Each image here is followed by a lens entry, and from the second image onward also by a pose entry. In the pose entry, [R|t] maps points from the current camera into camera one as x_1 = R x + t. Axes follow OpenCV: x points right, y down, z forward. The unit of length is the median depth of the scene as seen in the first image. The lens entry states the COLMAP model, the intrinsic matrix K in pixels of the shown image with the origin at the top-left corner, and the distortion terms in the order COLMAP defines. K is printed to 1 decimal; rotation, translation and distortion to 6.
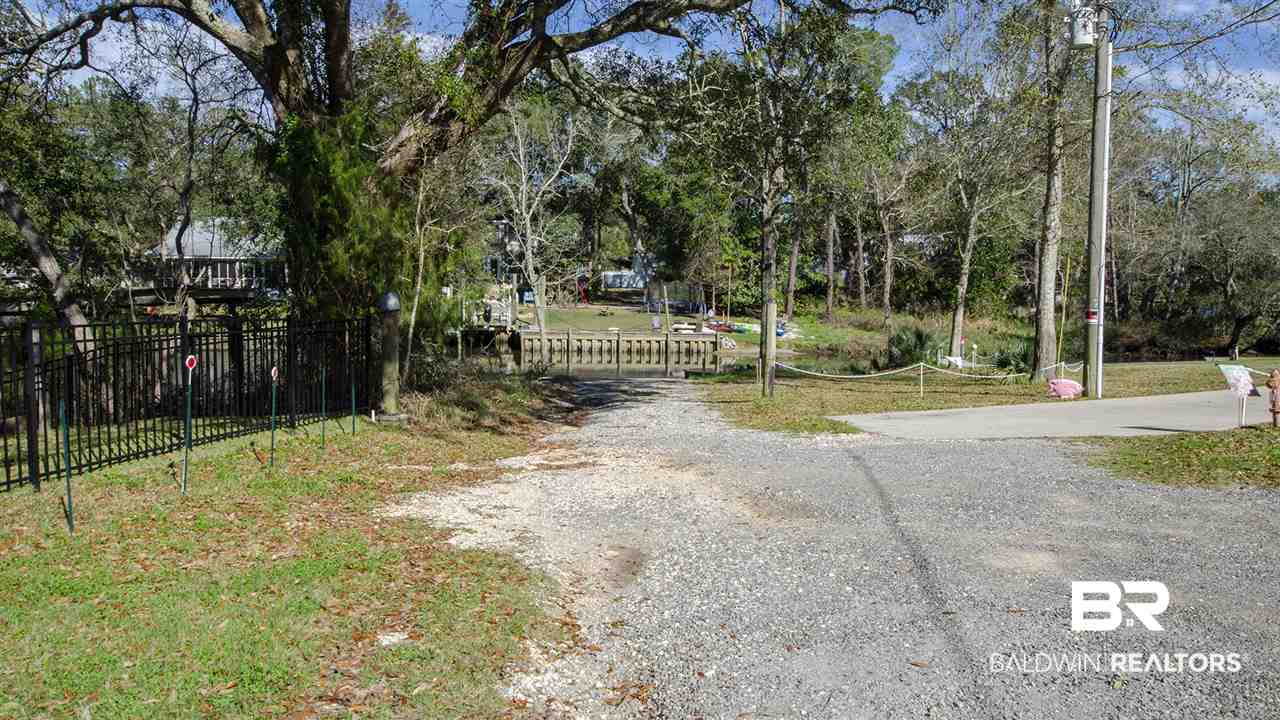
lens RADIAL K [[1026.3, 0, 640.0], [0, 1026.3, 360.0], [0, 0, 1]] dist [0.012751, 0.004609]
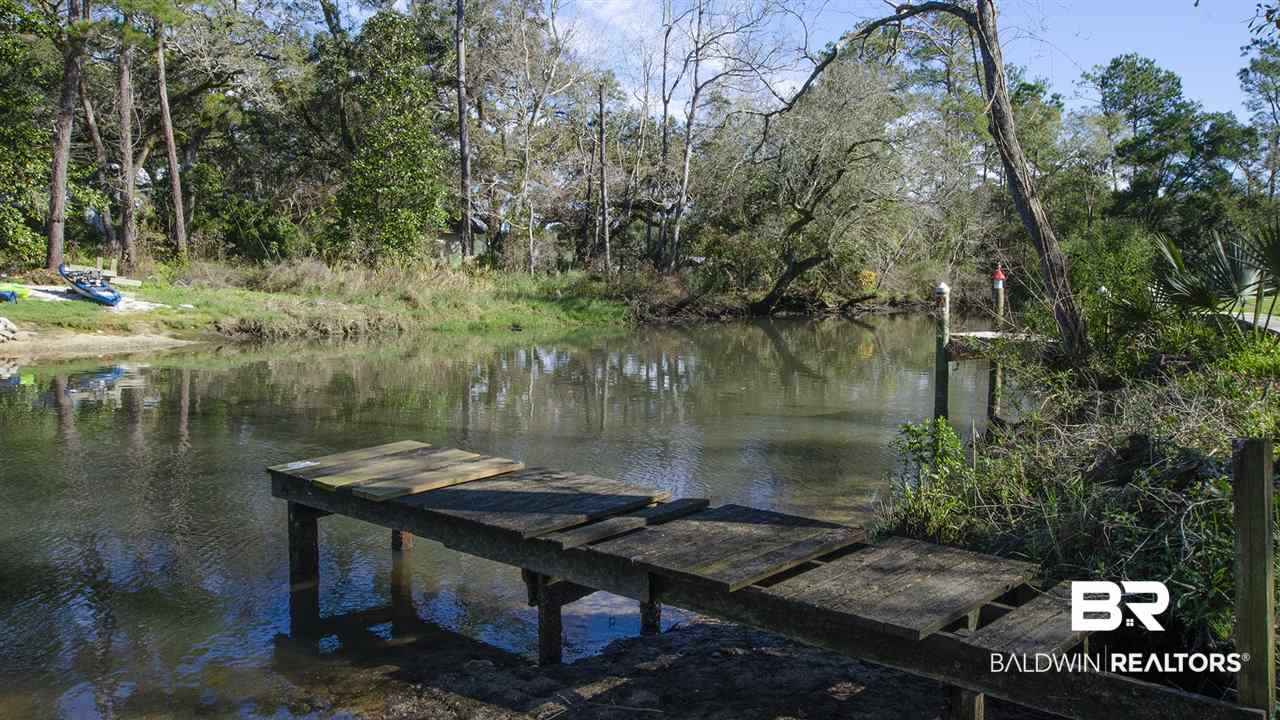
lens RADIAL K [[1026.3, 0, 640.0], [0, 1026.3, 360.0], [0, 0, 1]] dist [0.012751, 0.004609]
pose [[0.698246, -0.066022, 0.712807, -0.022046], [0.049648, 0.997807, 0.043785, -0.008139], [-0.714134, 0.004817, 0.699993, 0.527343]]
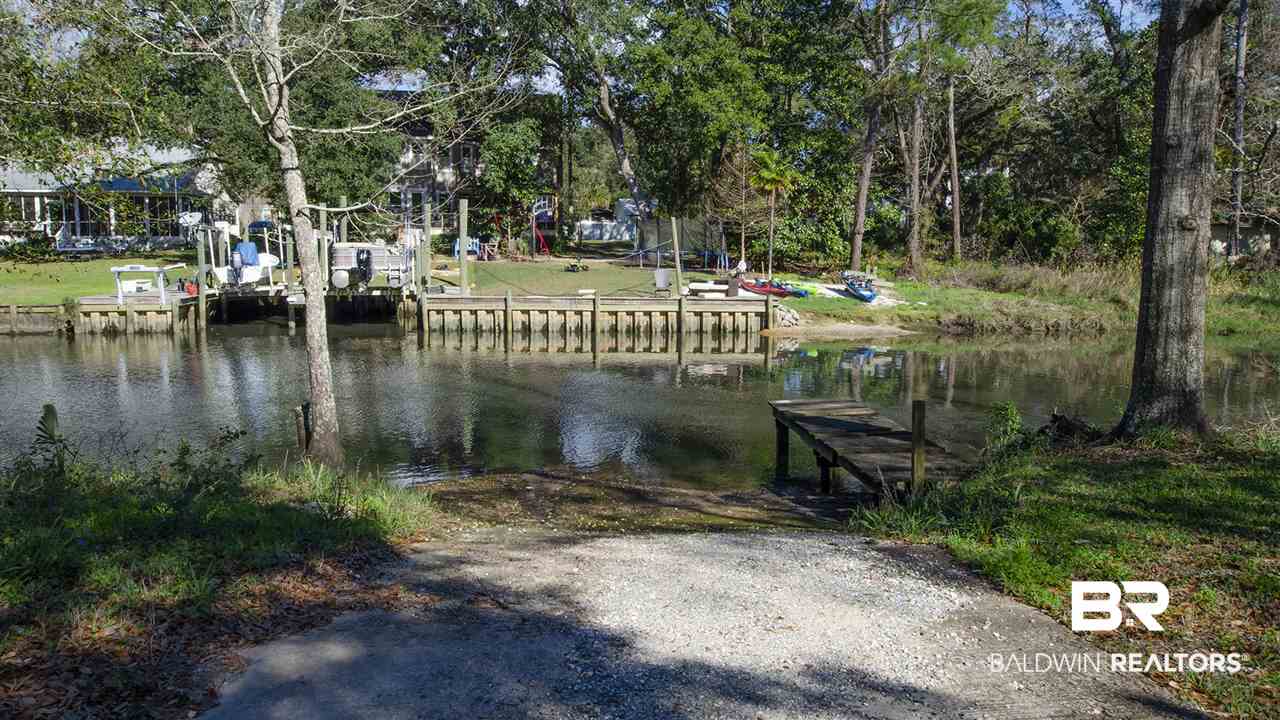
lens RADIAL K [[1026.3, 0, 640.0], [0, 1026.3, 360.0], [0, 0, 1]] dist [0.012751, 0.004609]
pose [[0.999826, -0.007252, 0.017195, -0.005445], [0.006658, 0.999387, 0.034373, -0.011114], [-0.017433, -0.034252, 0.999261, 0.408014]]
